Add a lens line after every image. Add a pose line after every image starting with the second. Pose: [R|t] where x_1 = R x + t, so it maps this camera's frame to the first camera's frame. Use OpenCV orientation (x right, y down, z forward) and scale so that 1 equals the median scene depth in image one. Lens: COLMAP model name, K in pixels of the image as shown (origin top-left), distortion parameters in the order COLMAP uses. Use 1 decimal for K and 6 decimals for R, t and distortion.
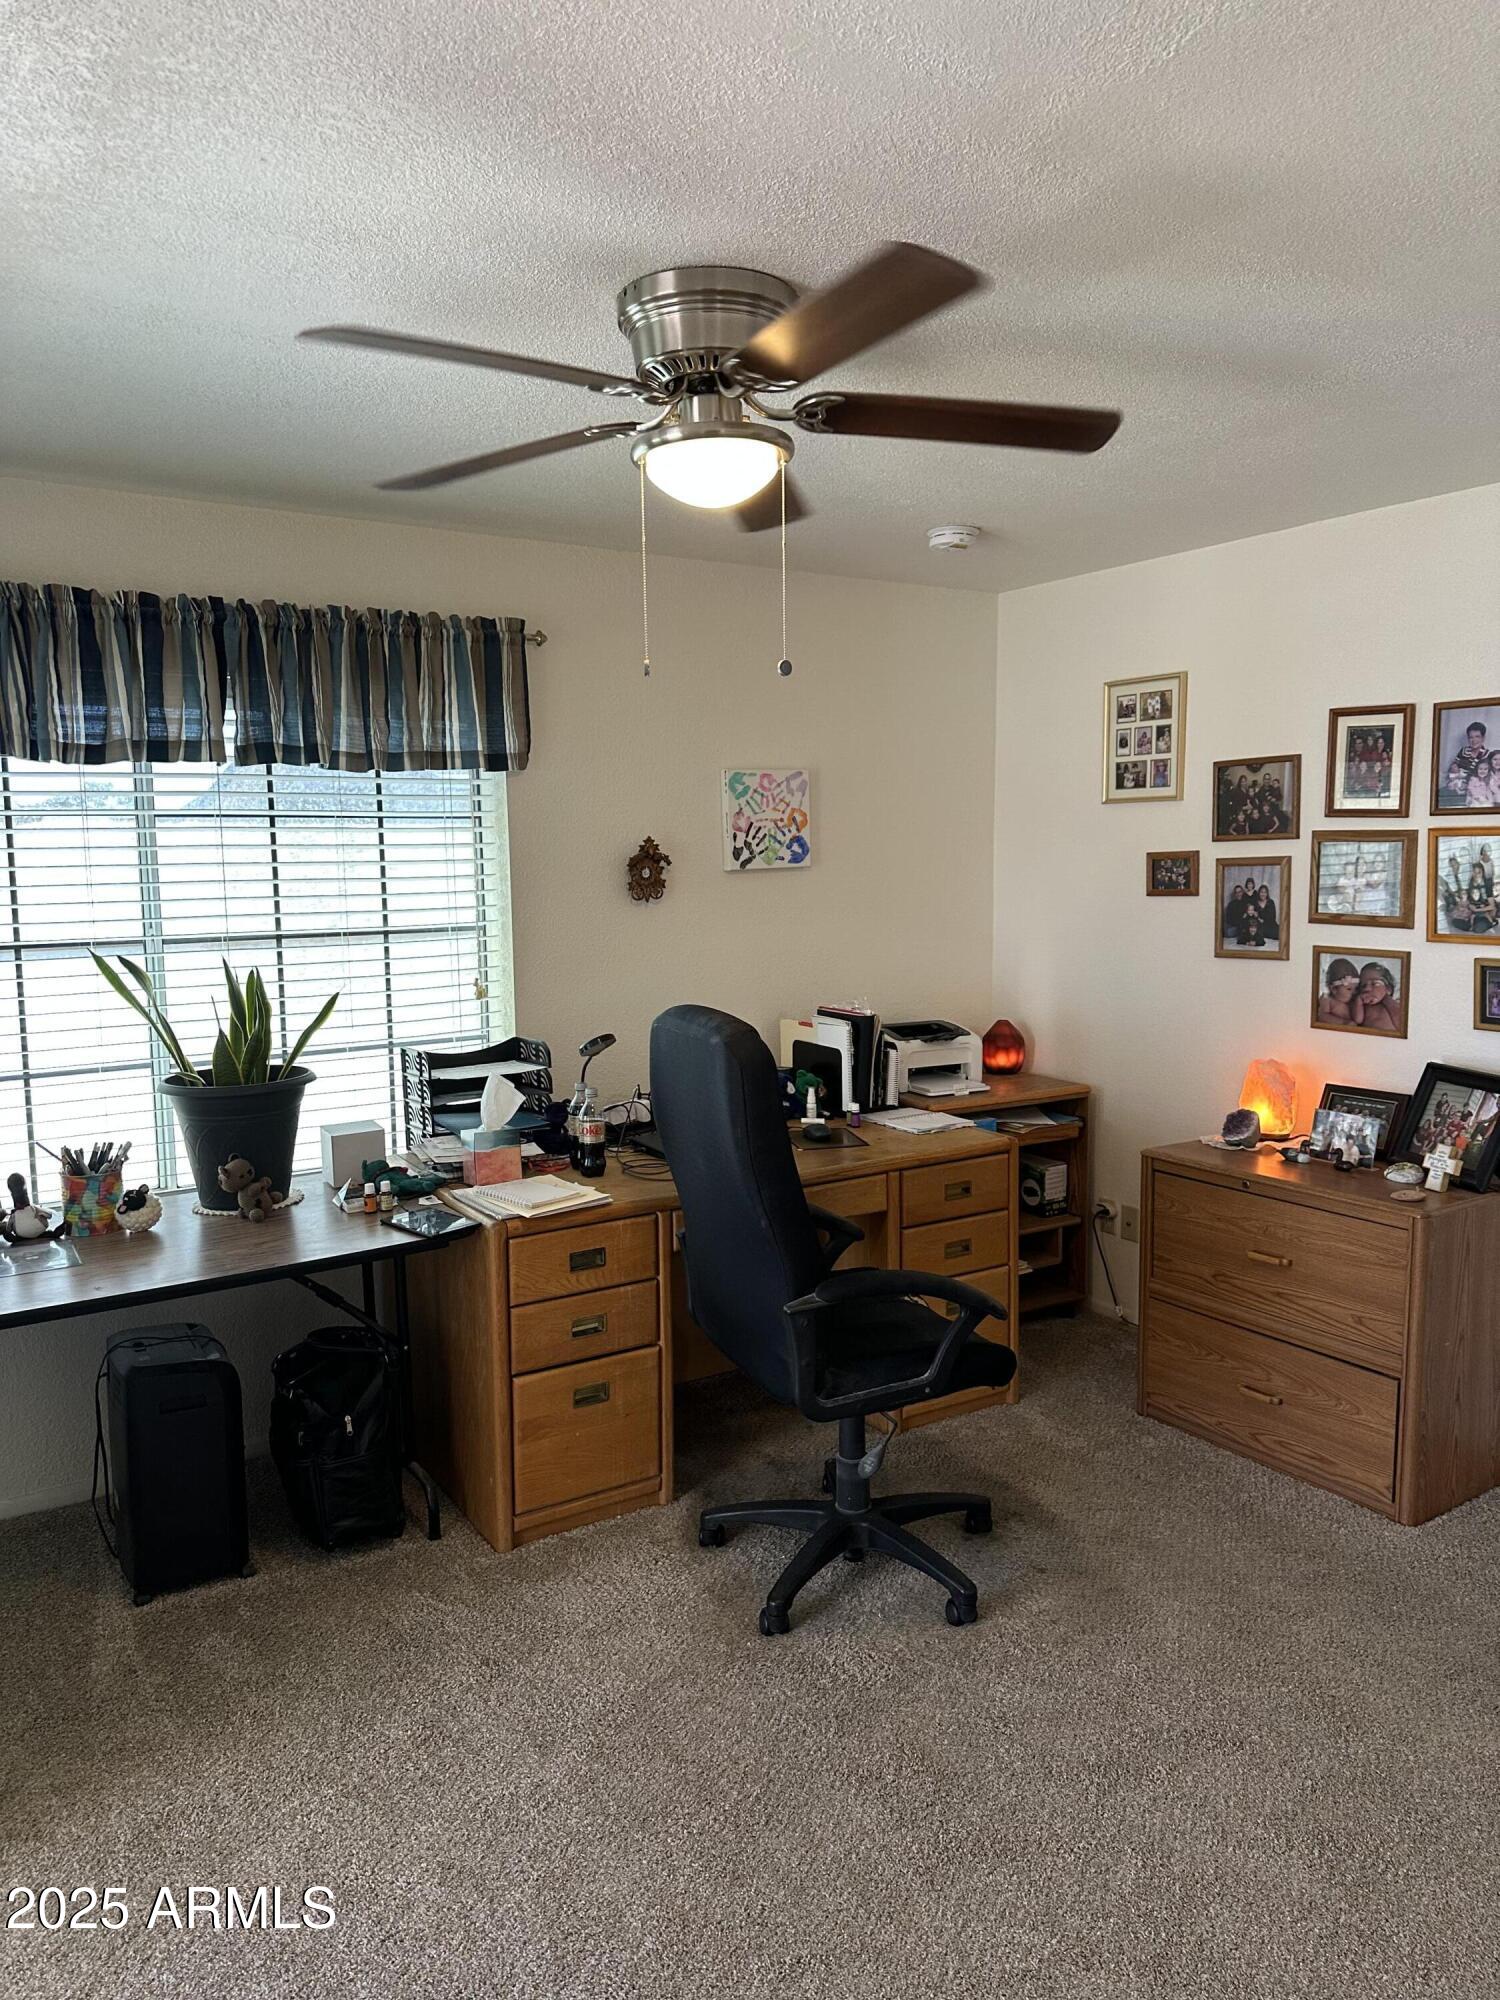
lens RADIAL K [[1396.6, 0, 760.9], [0, 1396.6, 997.2], [0, 0, 1]] dist [0.165166, -0.271561]
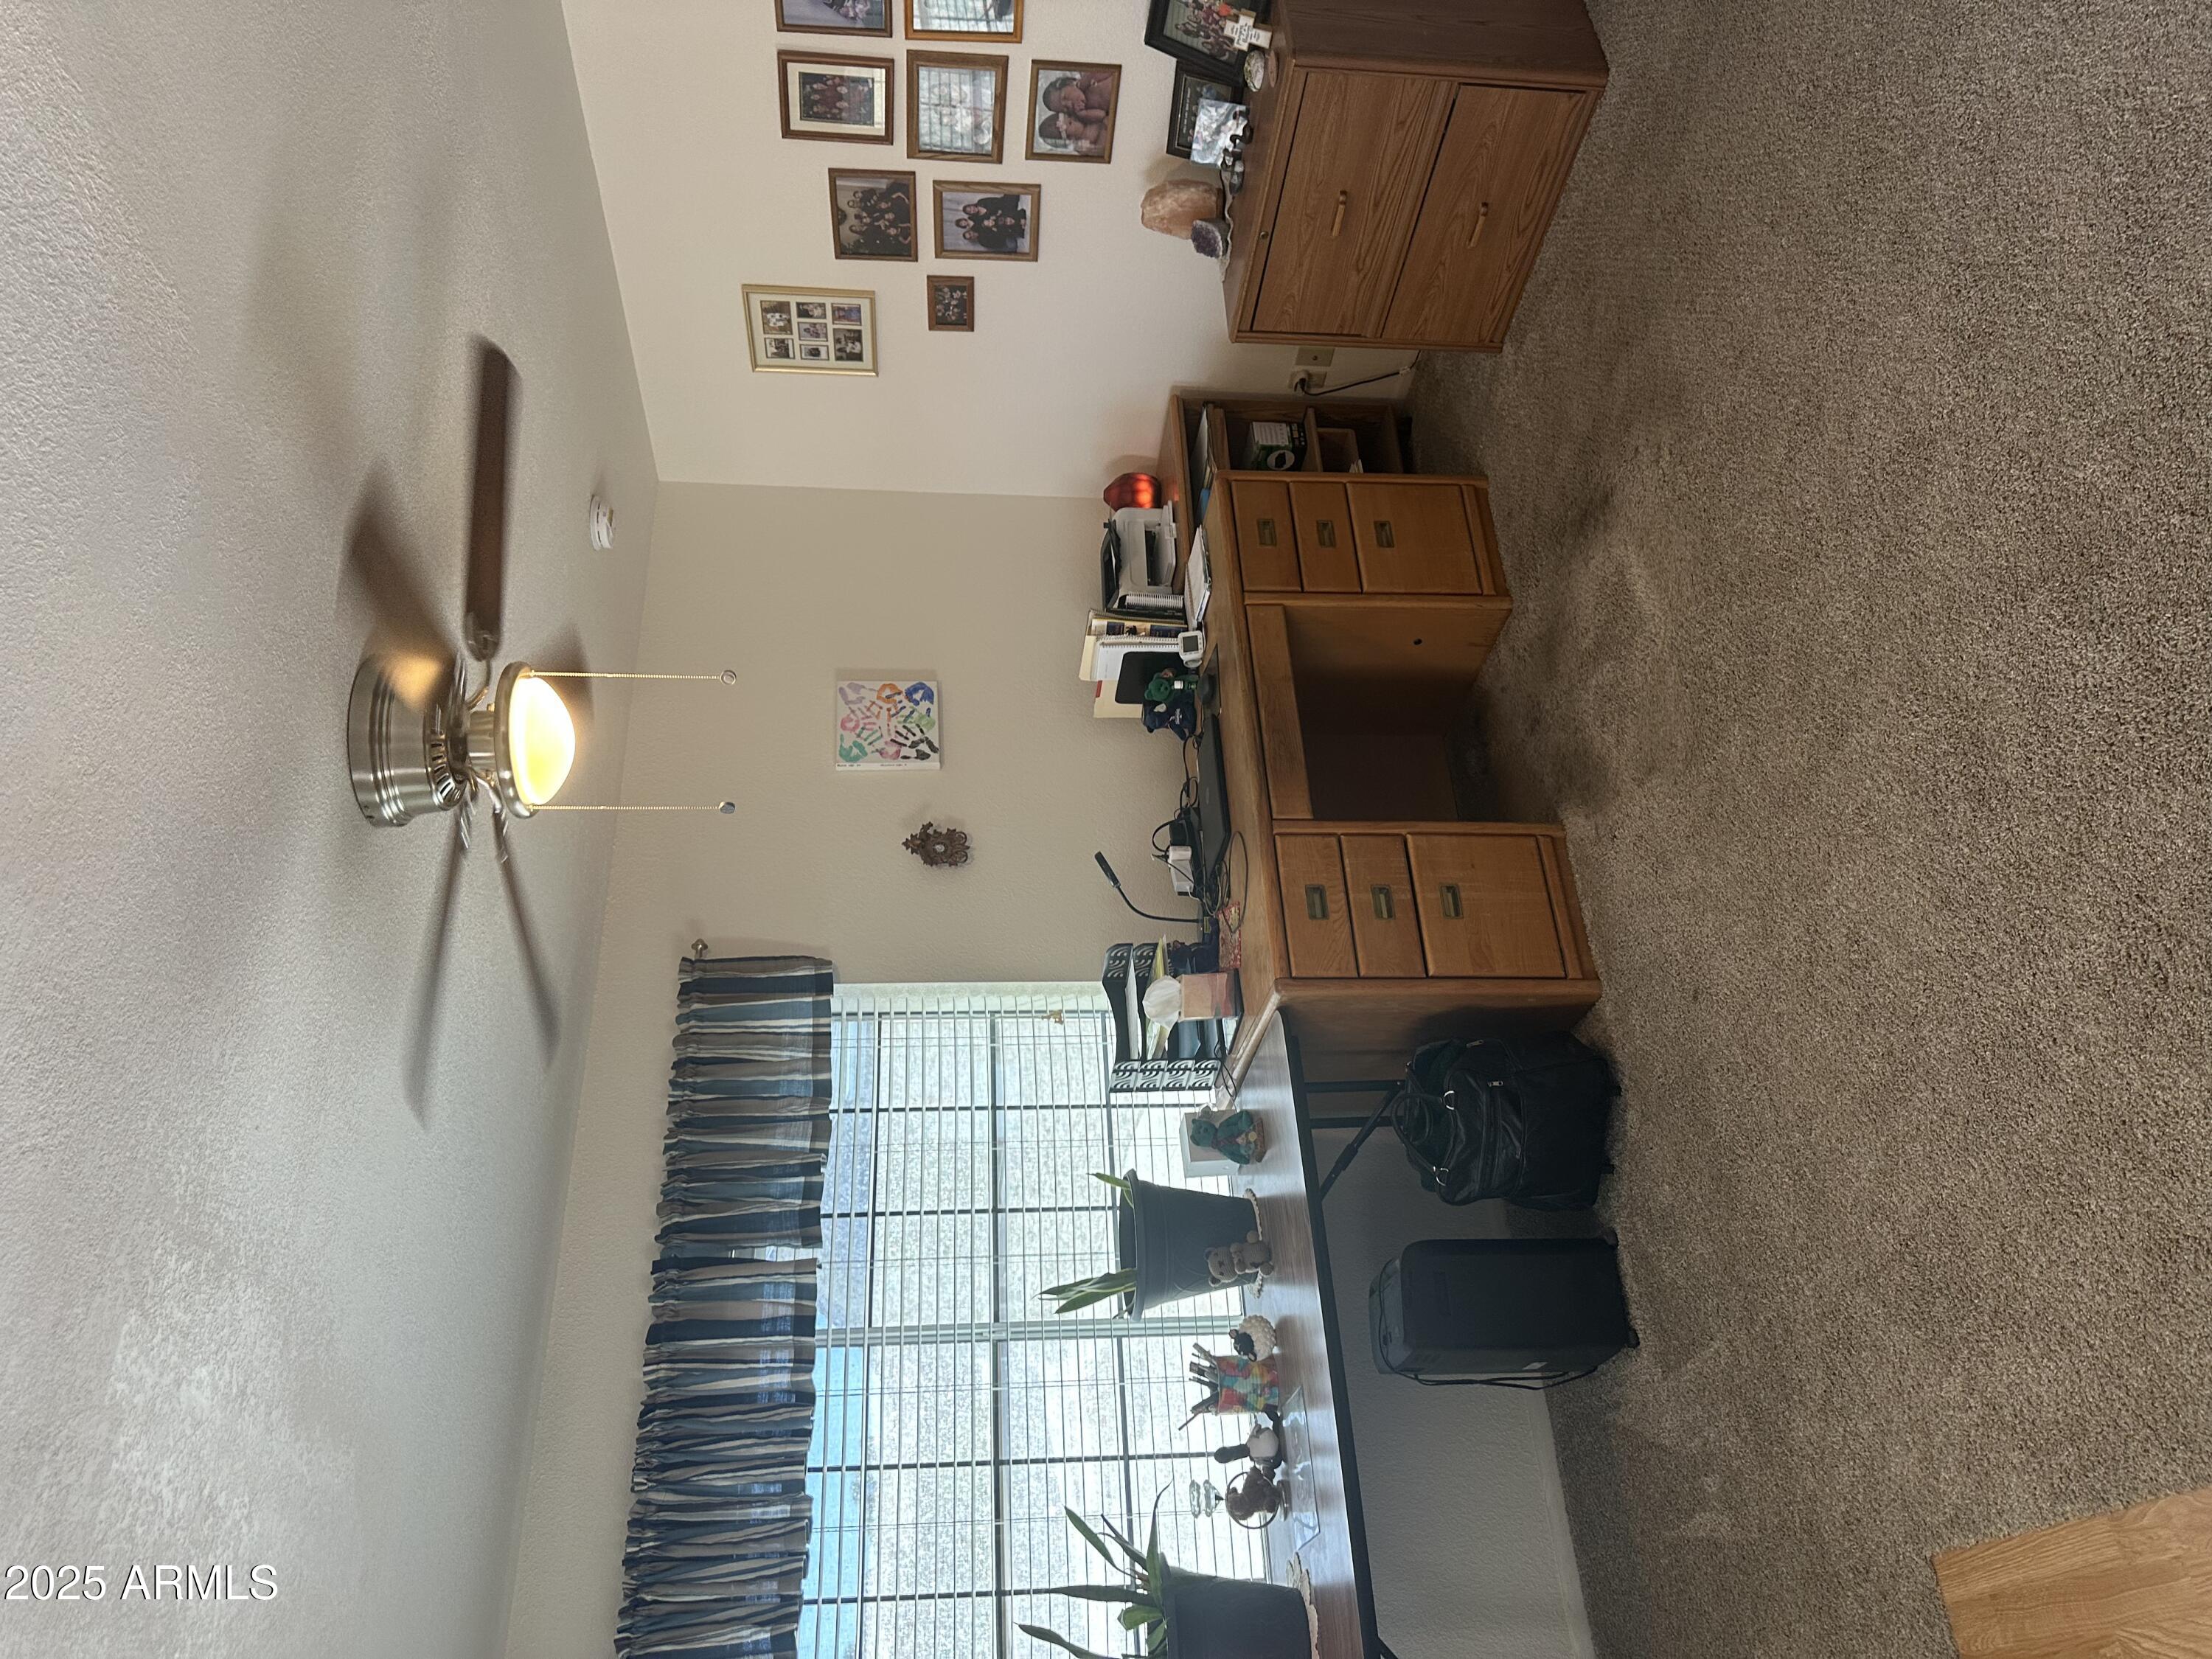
lens RADIAL K [[1558.2, 0, 1095.0], [0, 1558.2, 812.1], [0, 0, 1]] dist [0.176042, -0.281506]
pose [[0.022321, -0.999383, -0.027122, -0.026759], [0.999734, 0.022470, -0.005184, 0.026894], [0.005790, -0.026999, 0.999619, -0.098778]]
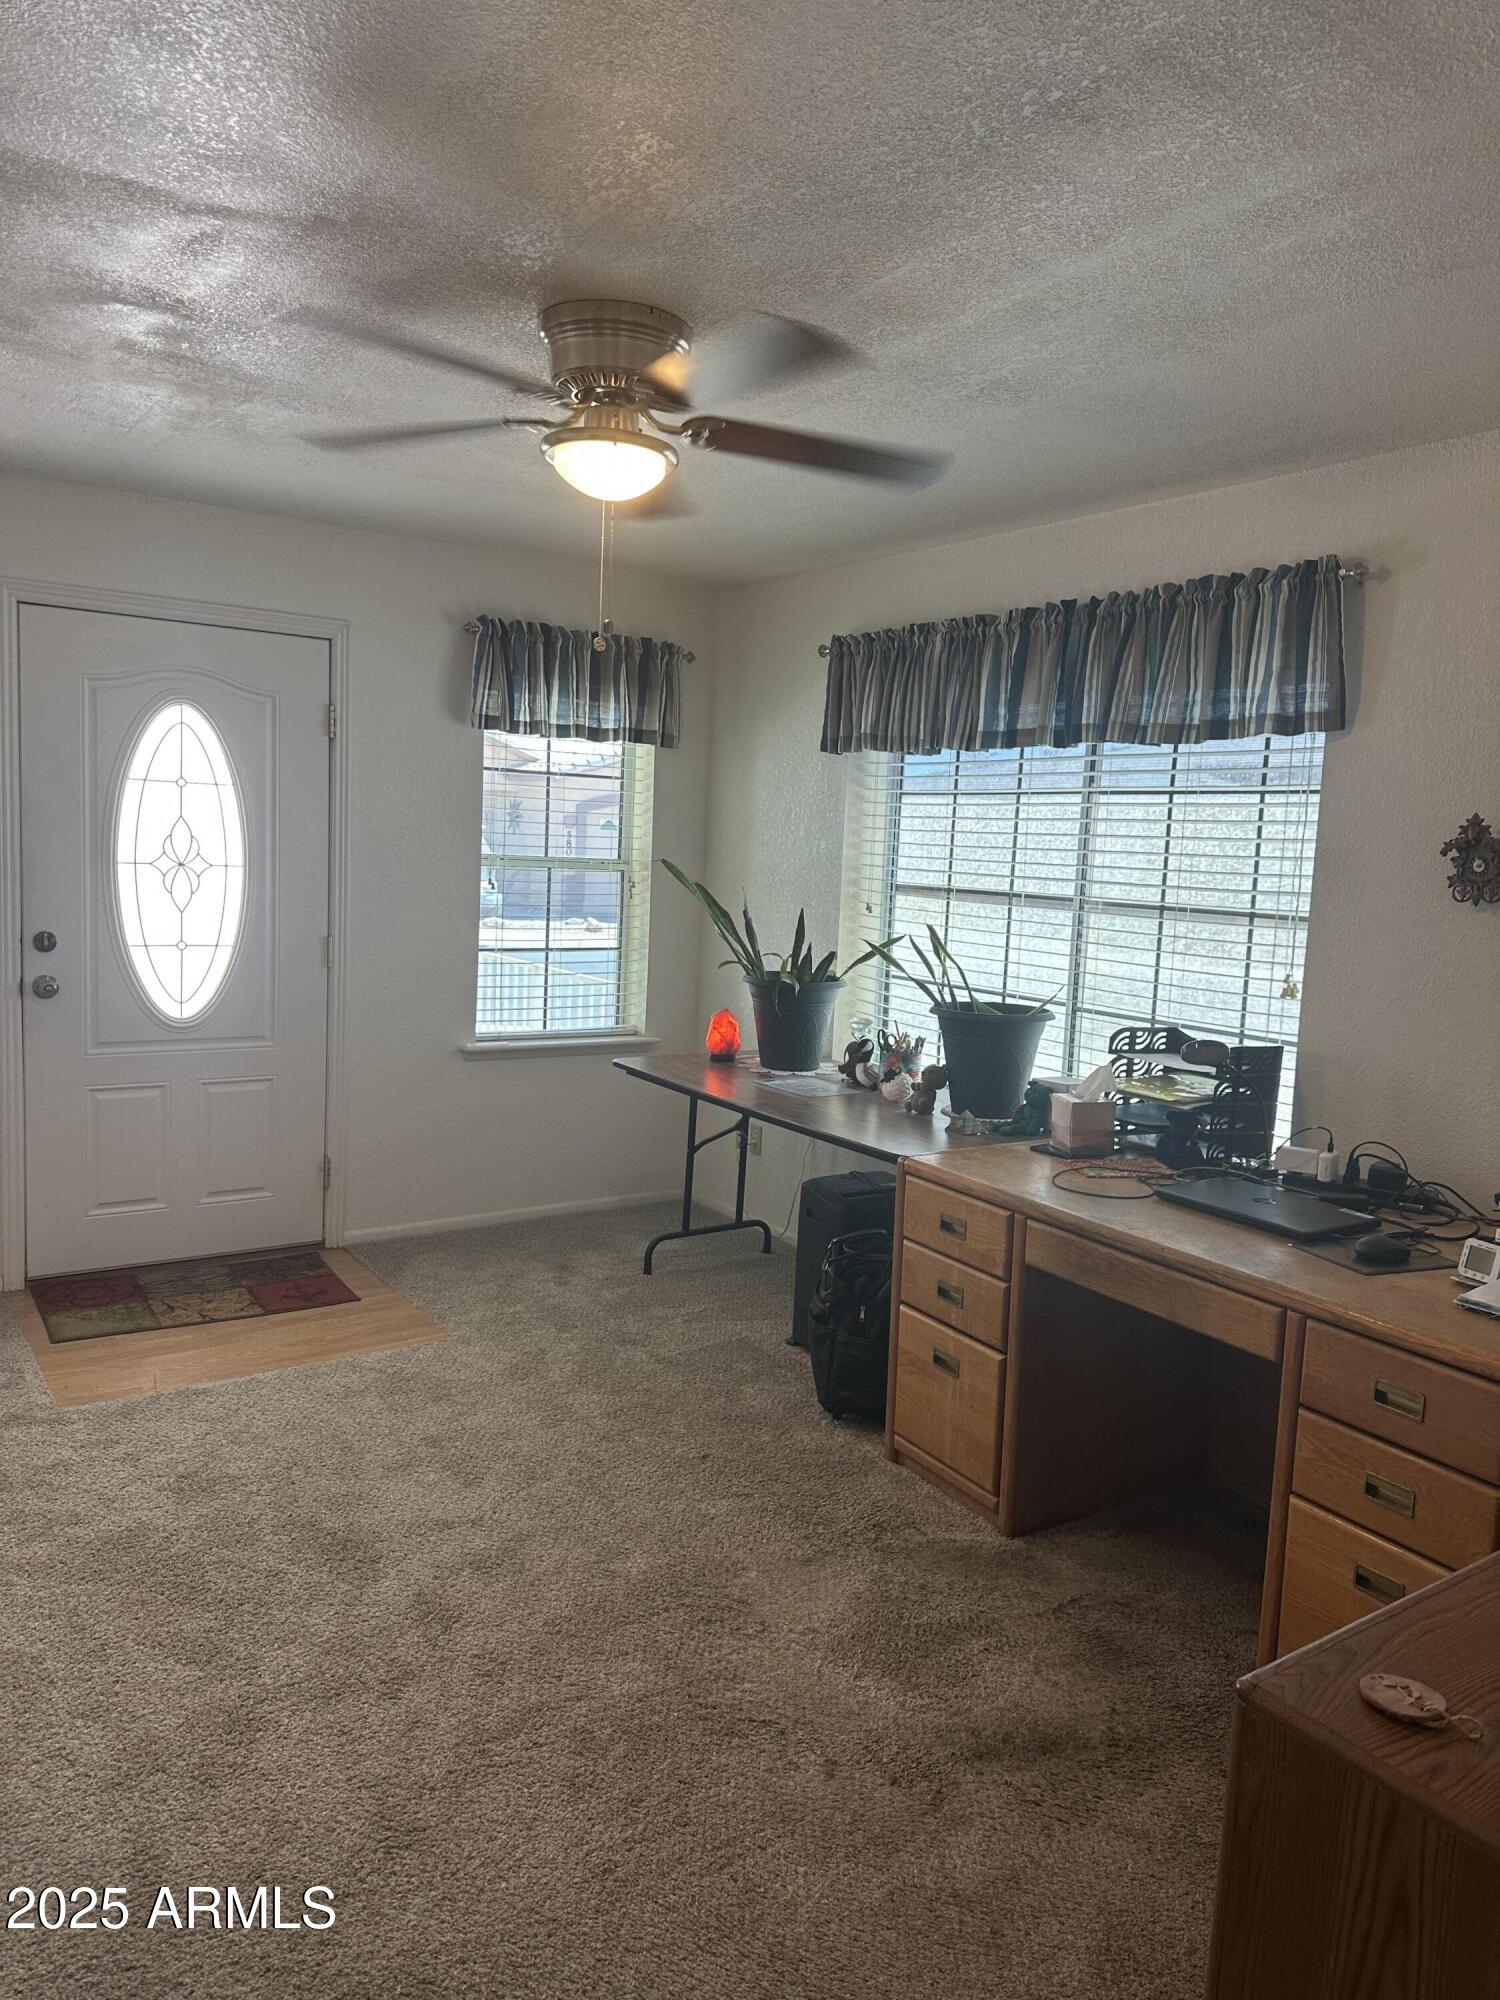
lens RADIAL K [[1408.0, 0, 753.7], [0, 1408.0, 994.6], [0, 0, 1]] dist [-0.001140, -0.005338]
pose [[0.026265, 0.132129, -0.990884, 0.662552], [-0.137890, 0.982230, 0.127320, -0.068123], [0.990099, 0.133289, 0.044018, 0.646665]]
